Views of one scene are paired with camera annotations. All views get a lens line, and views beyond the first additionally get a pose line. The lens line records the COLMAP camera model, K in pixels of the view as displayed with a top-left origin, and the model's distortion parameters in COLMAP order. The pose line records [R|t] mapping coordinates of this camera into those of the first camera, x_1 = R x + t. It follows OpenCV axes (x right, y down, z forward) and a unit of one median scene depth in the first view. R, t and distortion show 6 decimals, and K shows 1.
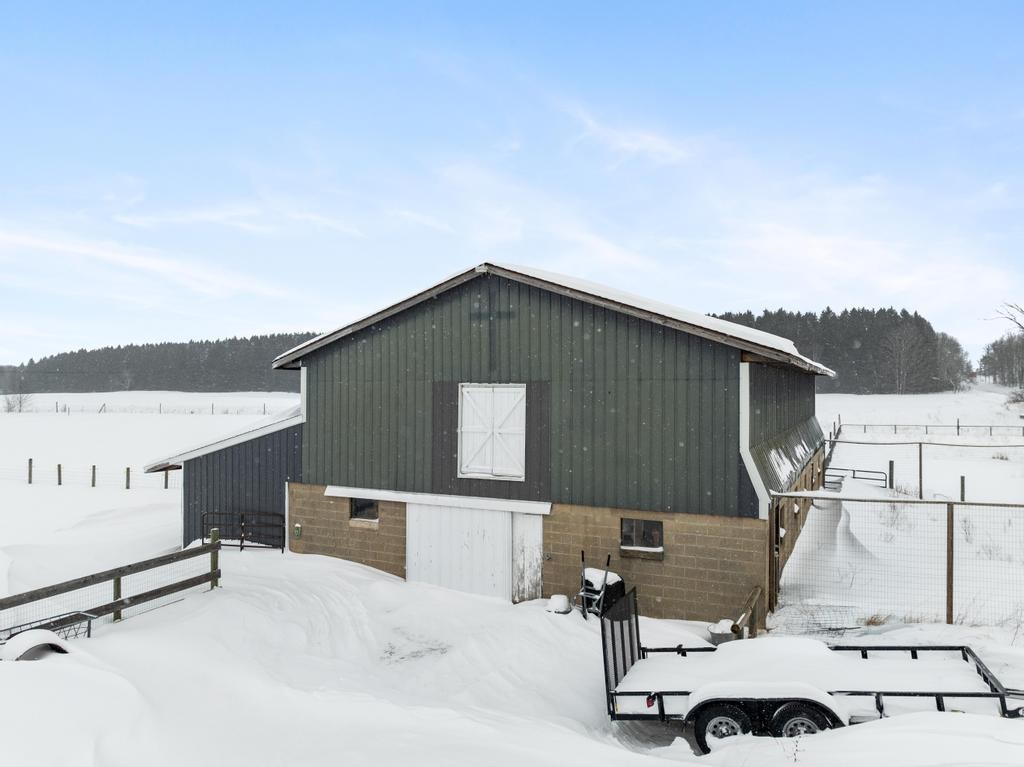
lens RADIAL K [[734.0, 0, 512.0], [0, 734.0, 365.7], [0, 0, 1]] dist [-0.040784, 0.009673]
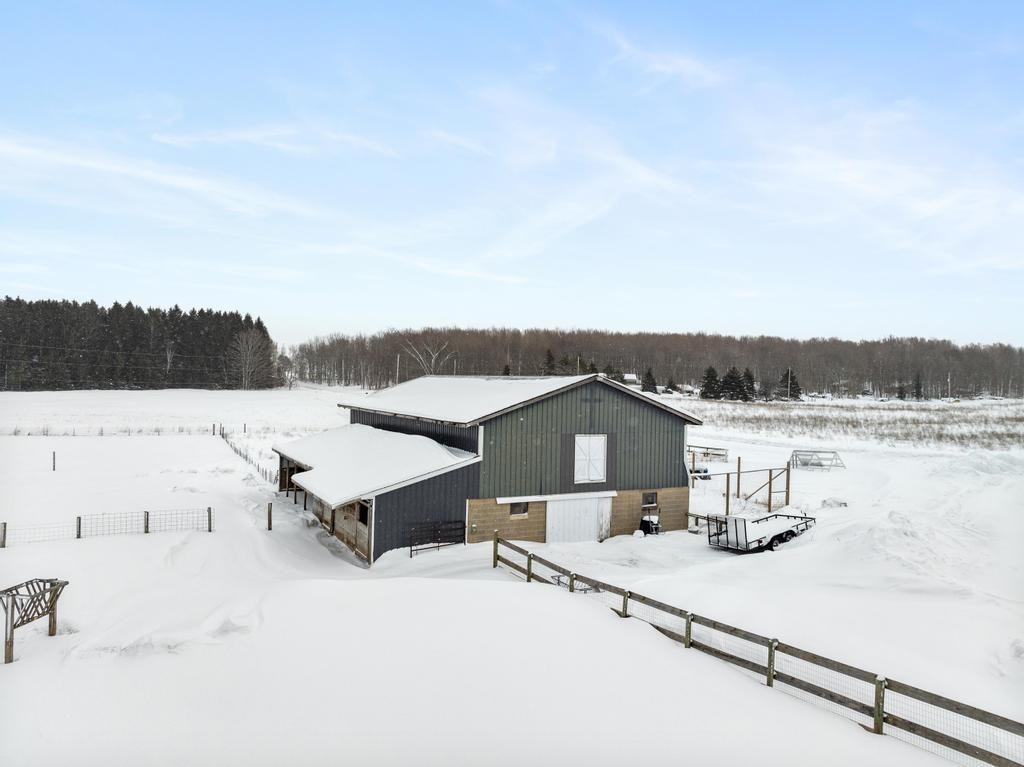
lens RADIAL K [[734.0, 0, 503.2], [0, 734.0, 380.7], [0, 0, 1]] dist [-0.040784, 0.009673]
pose [[0.585253, 0.015006, 0.810712, -1.716462], [-0.047394, 0.998752, 0.015727, -0.136740], [-0.809464, -0.047628, 0.585234, 0.037184]]
